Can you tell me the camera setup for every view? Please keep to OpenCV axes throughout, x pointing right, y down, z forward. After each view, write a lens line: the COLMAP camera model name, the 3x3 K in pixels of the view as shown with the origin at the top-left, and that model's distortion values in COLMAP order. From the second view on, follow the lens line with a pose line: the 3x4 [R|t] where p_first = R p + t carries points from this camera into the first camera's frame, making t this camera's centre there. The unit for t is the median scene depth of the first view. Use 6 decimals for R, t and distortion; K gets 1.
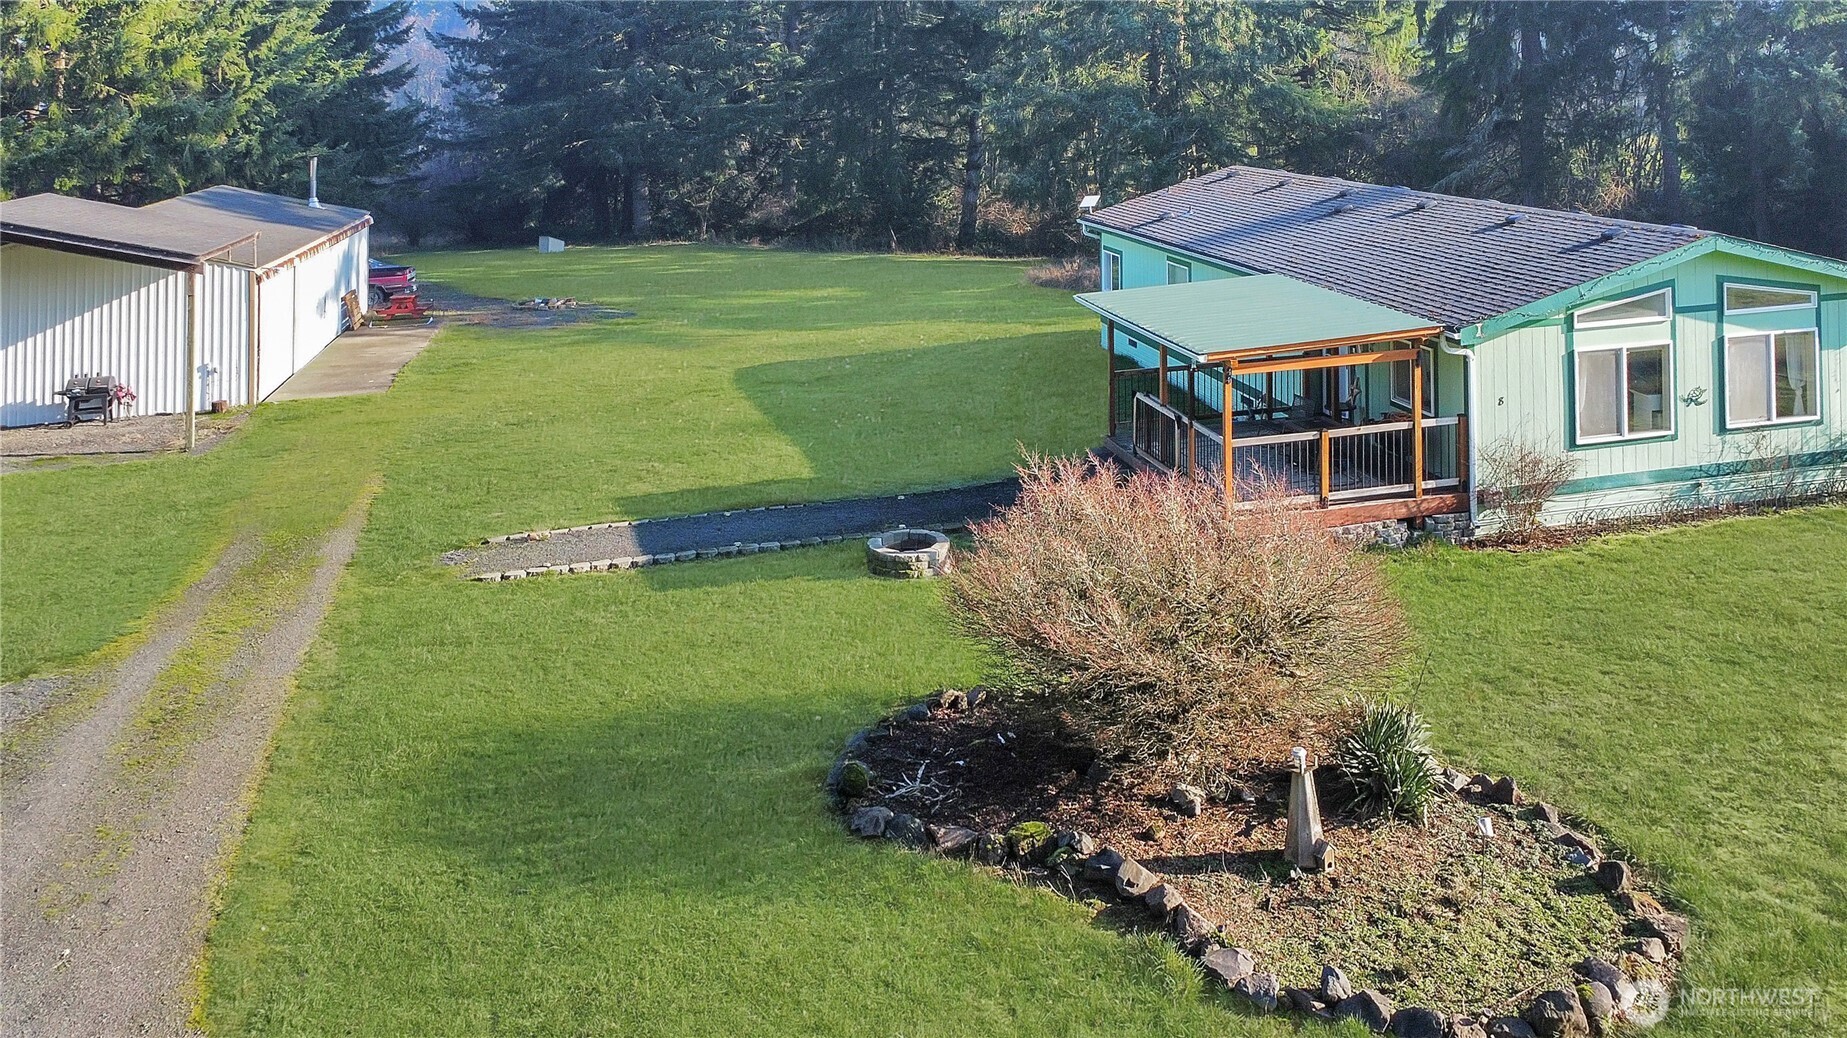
lens RADIAL K [[1382.6, 0, 923.5], [0, 1382.6, 519.0], [0, 0, 1]] dist [-0.000823, -0.003334]
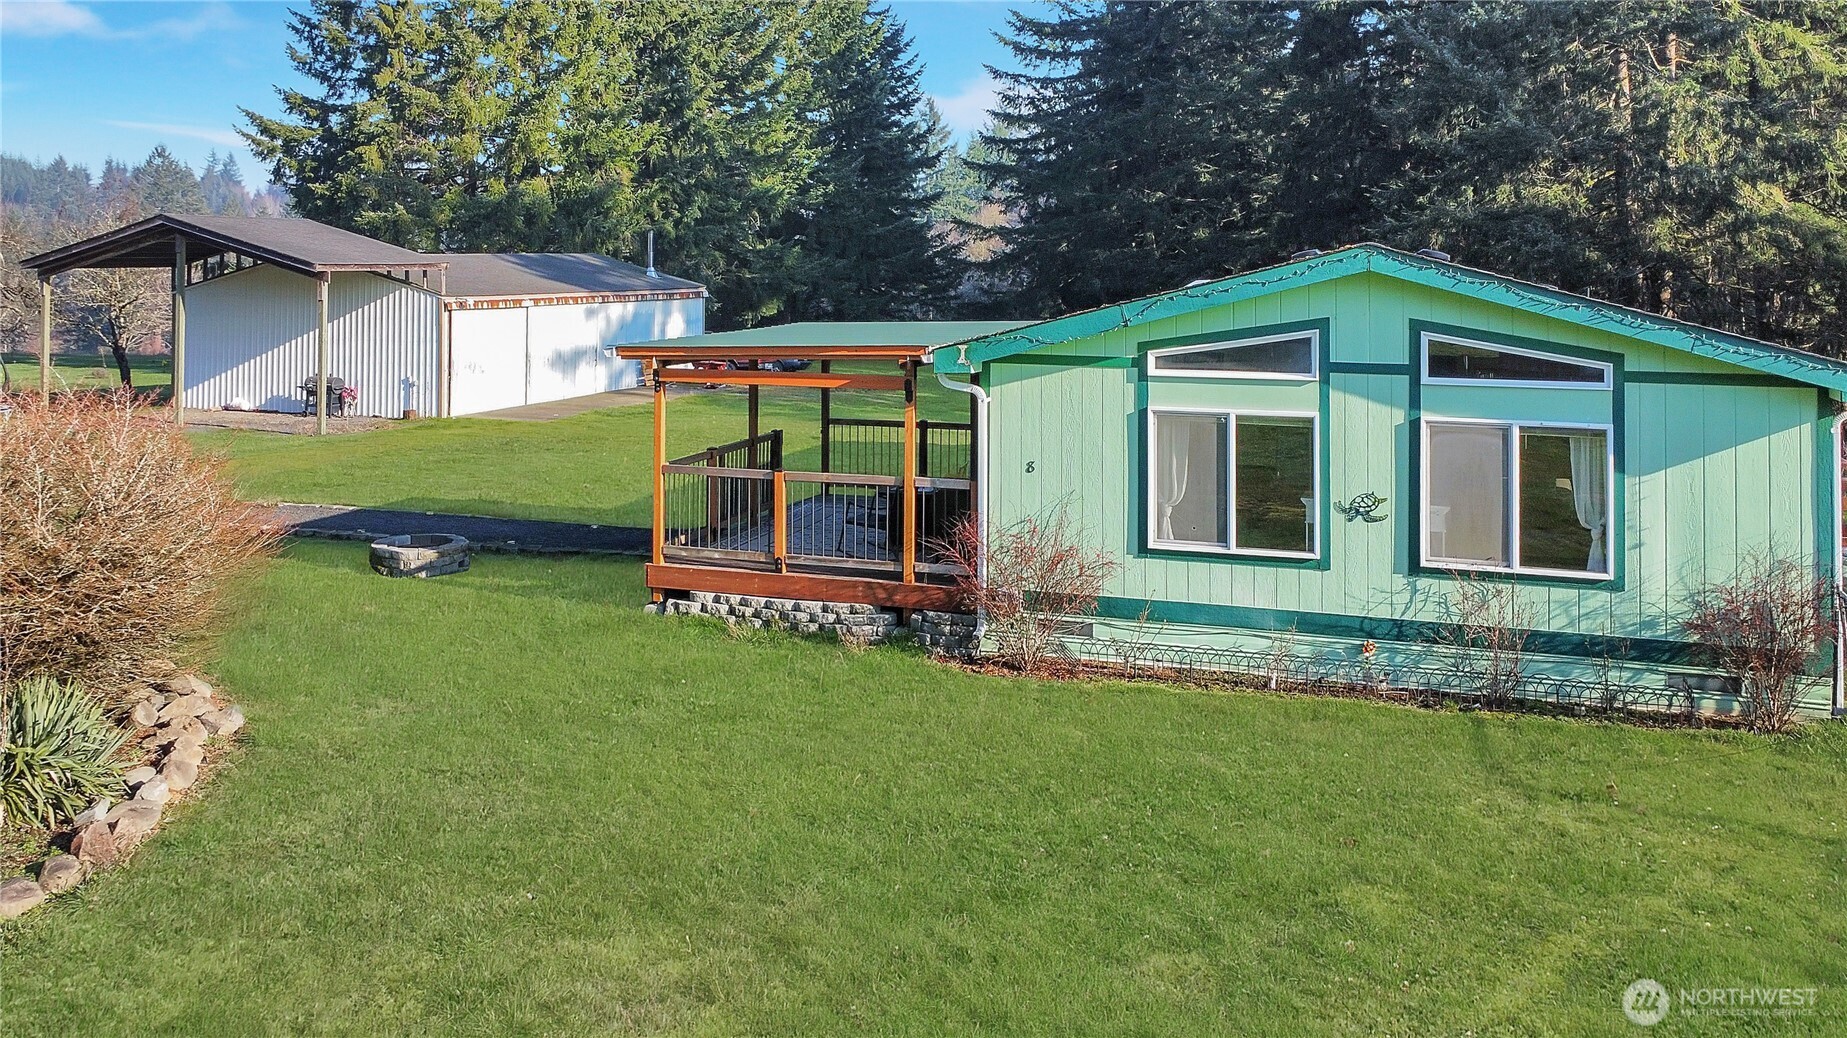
lens RADIAL K [[1382.6, 0, 923.5], [0, 1382.6, 519.0], [0, 0, 1]] dist [-0.000823, -0.003334]
pose [[0.863837, 0.136507, -0.484925, 0.421911], [-0.193029, 0.978811, -0.068323, -0.000318], [0.465324, 0.152624, 0.871883, 0.214342]]
